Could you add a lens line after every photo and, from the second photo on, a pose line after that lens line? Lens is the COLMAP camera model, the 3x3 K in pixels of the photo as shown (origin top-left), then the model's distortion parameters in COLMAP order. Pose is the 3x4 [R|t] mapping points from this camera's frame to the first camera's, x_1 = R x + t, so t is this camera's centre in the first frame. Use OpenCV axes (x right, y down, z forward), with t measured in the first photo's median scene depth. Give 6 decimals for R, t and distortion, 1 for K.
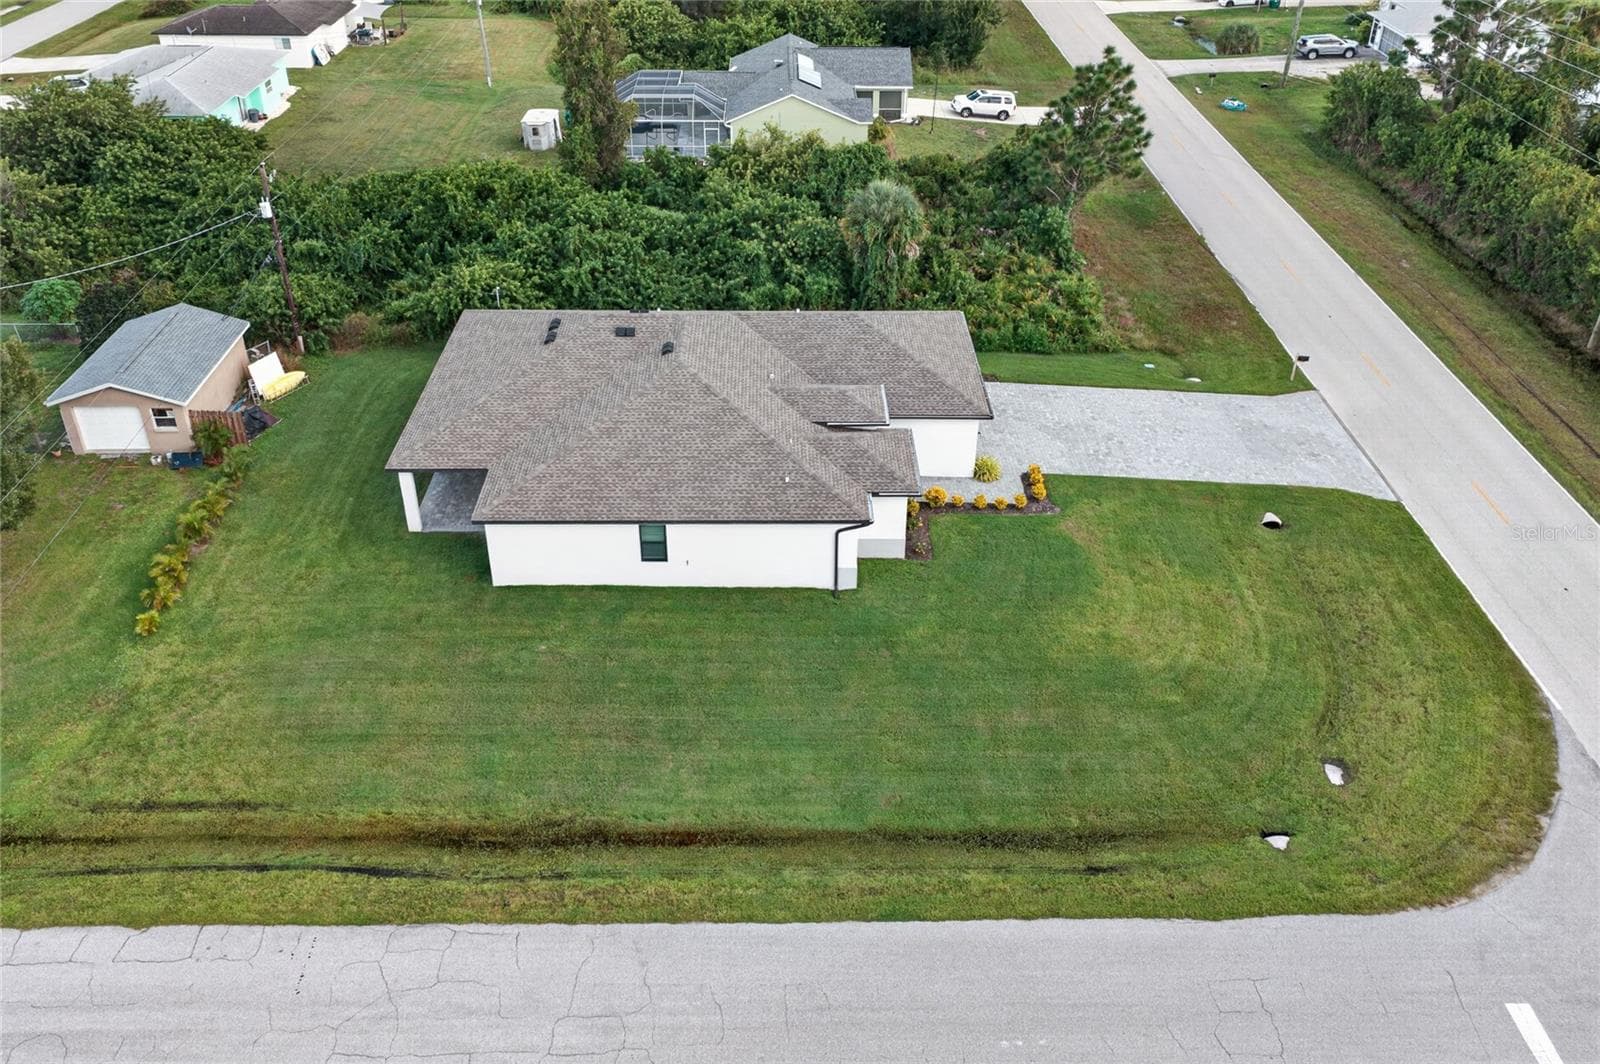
lens RADIAL K [[1299.3, 0, 800.0], [0, 1299.3, 532.0], [0, 0, 1]] dist [0.006542, -0.002462]
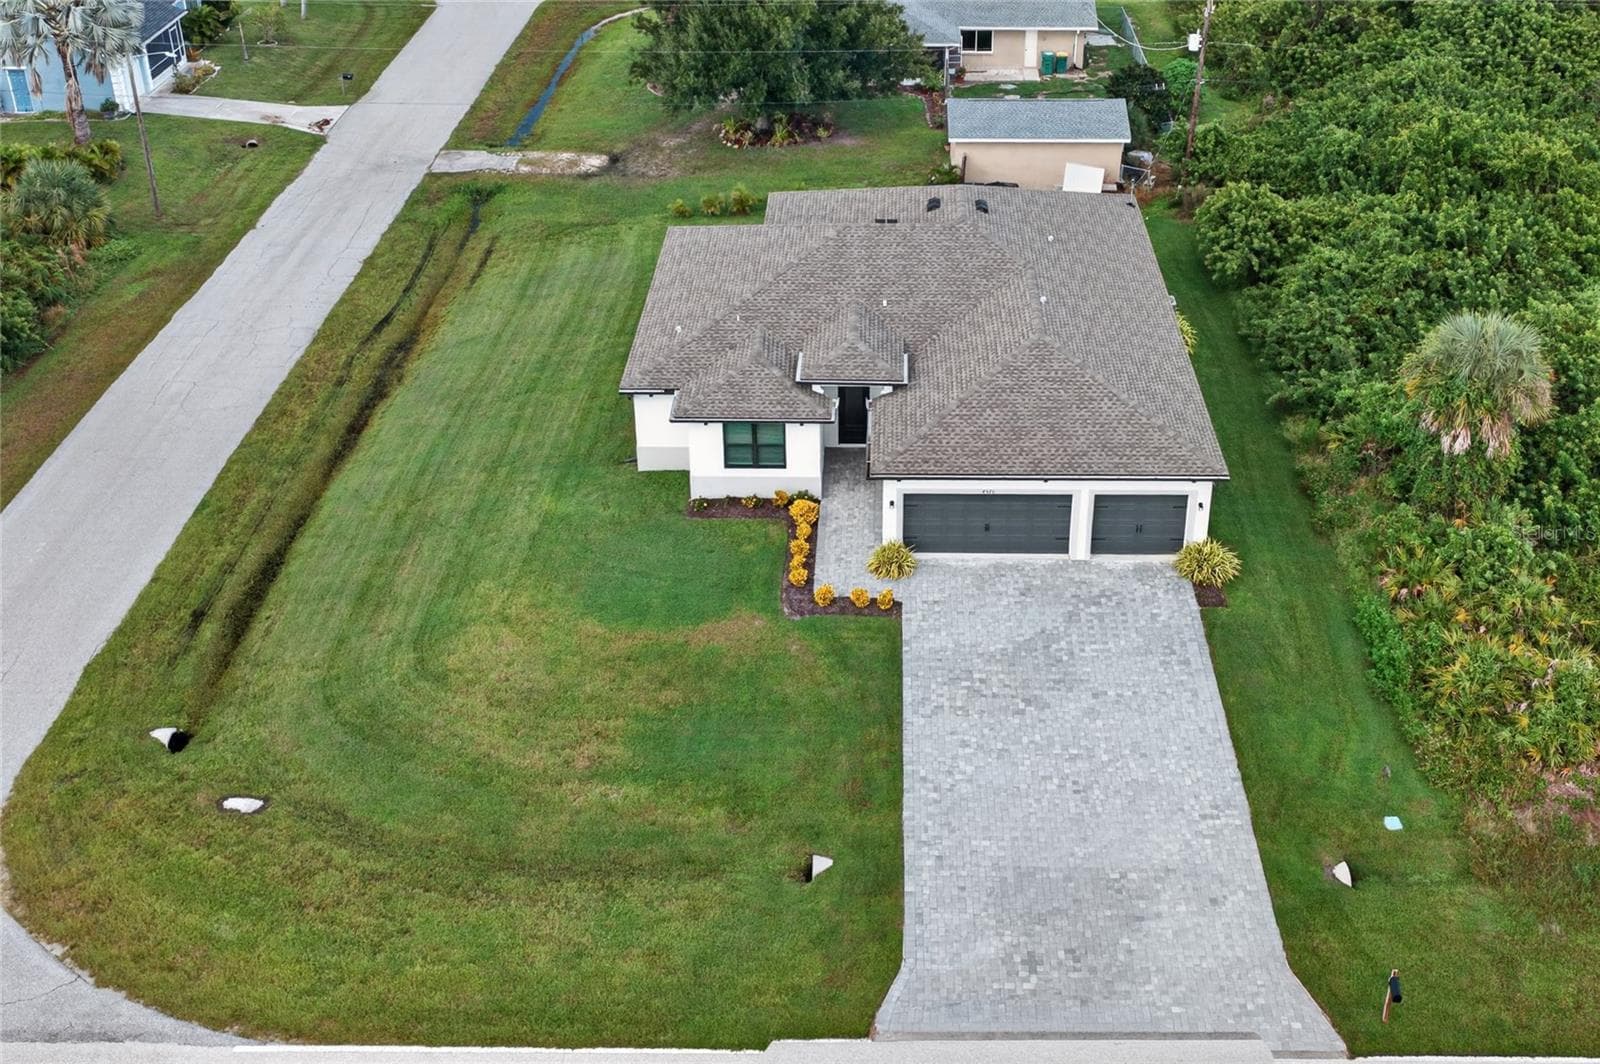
lens RADIAL K [[1760.5, 0, 882.4], [0, 1760.5, 532.0], [0, 0, 1]] dist [0.014587, 0.004325]
pose [[-0.018545, 0.505927, -0.862377, 1.233570], [-0.555196, 0.712113, 0.429711, -0.602235], [0.831513, 0.486758, 0.267682, 0.946924]]
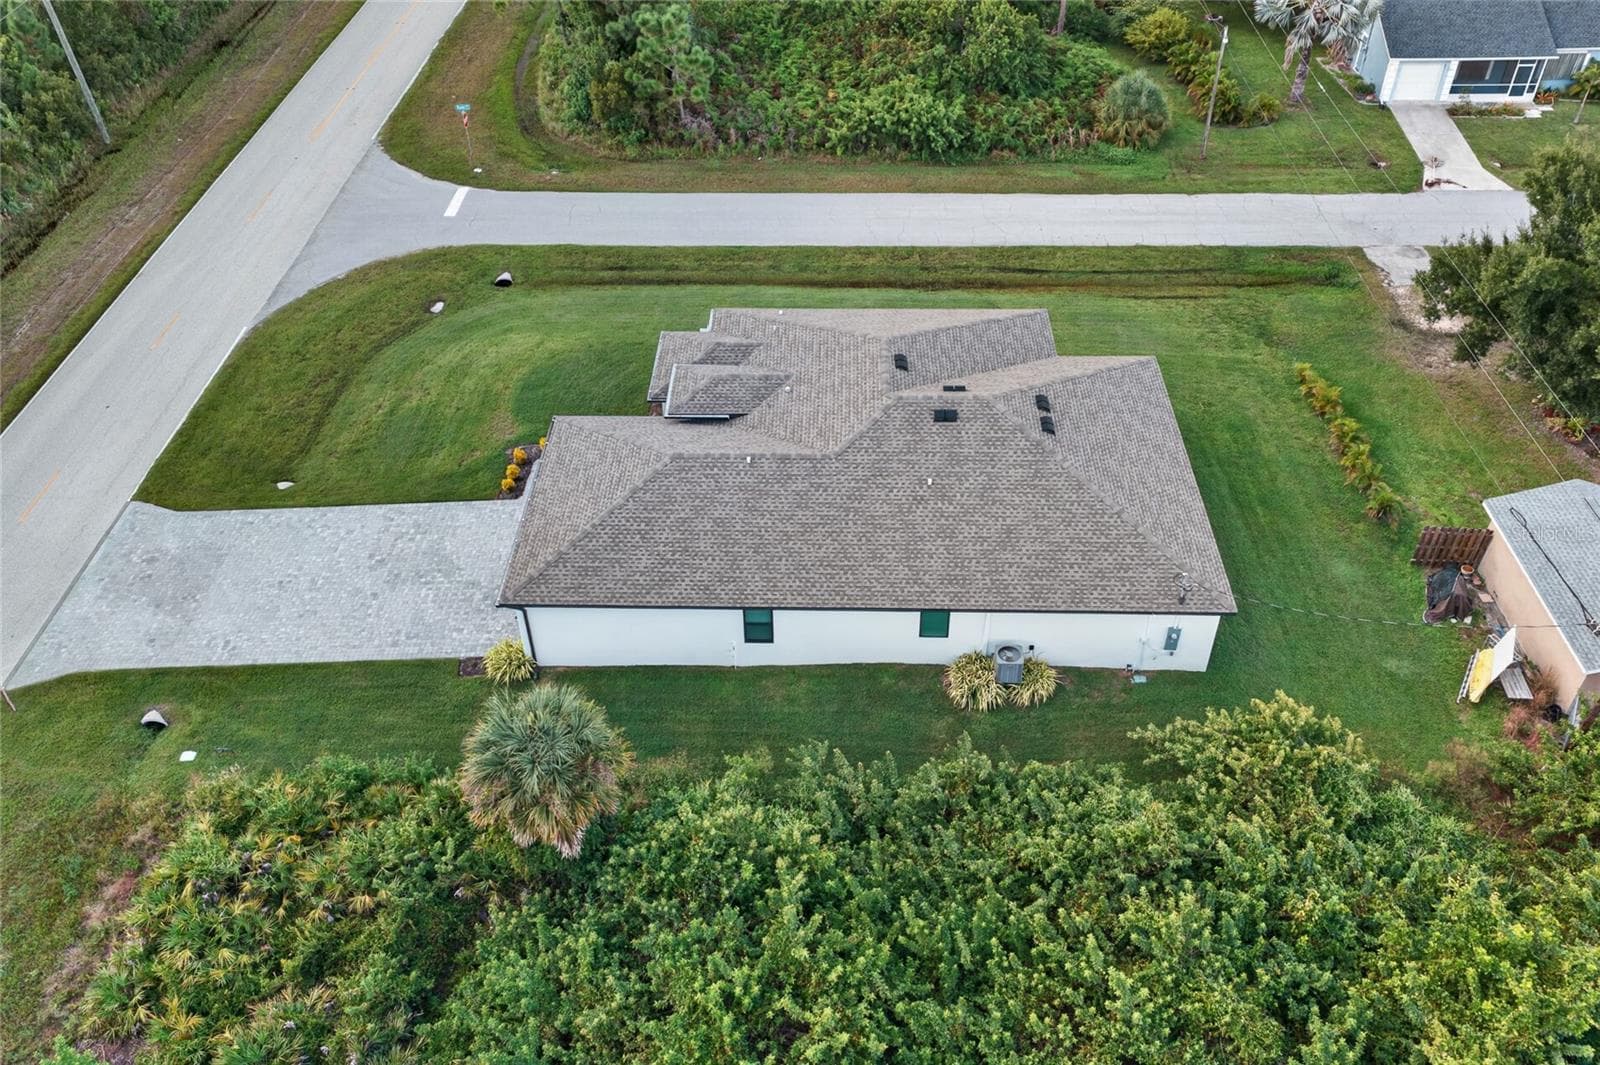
lens RADIAL K [[1299.3, 0, 800.0], [0, 1299.3, 532.5], [0, 0, 1]] dist [0.006542, -0.002462]
pose [[-0.998799, -0.023650, 0.042901, -0.090339], [0.034479, 0.282729, 0.958580, -1.189876], [-0.034800, 0.958908, -0.281574, 1.660134]]
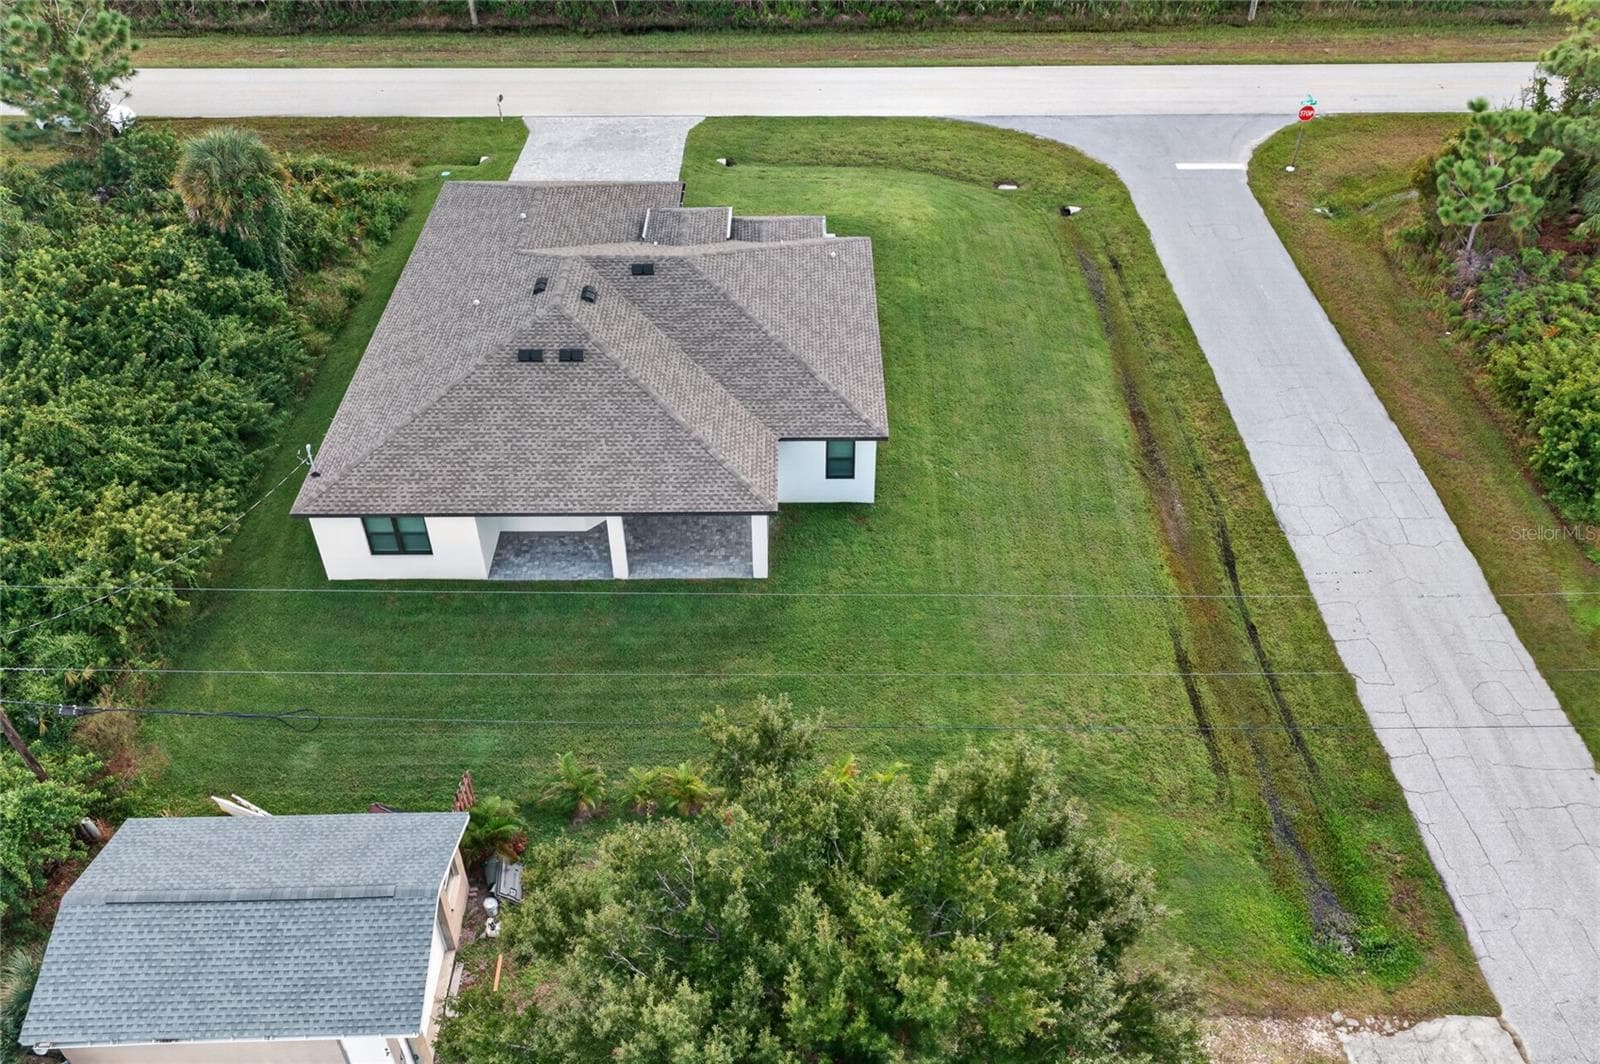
lens RADIAL K [[1299.3, 0, 800.0], [0, 1299.3, 532.0], [0, 0, 1]] dist [0.006542, -0.002462]
pose [[0.011418, -0.646700, 0.762659, -1.096904], [0.545141, 0.643421, 0.537430, -0.544402], [-0.838267, 0.409620, 0.359889, 0.806877]]
